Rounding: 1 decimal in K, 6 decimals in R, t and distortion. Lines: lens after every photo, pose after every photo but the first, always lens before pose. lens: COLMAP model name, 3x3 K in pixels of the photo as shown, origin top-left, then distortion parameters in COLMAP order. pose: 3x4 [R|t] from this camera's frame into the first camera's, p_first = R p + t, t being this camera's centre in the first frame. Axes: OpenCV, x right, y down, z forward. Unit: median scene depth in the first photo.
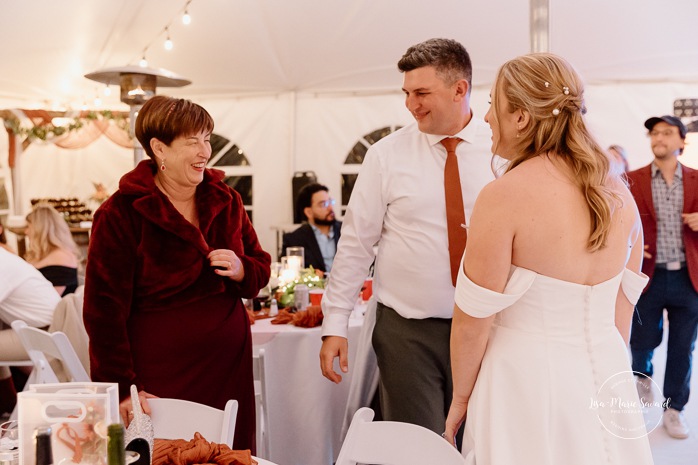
lens RADIAL K [[924.7, 0, 349.0], [0, 924.7, 232.5], [0, 0, 1]] dist [0.002922, 0.005042]
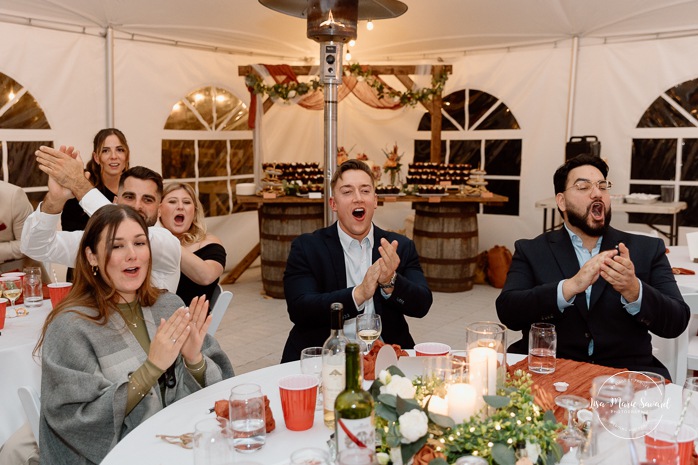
lens RADIAL K [[713.5, 0, 349.0], [0, 713.5, 232.5], [0, 0, 1]] dist [0.022571, -0.018567]
pose [[0.925308, 0.058771, -0.374635, 0.001340], [-0.031914, 0.996482, 0.077497, -0.024720], [0.377872, -0.059753, 0.923928, 0.356964]]
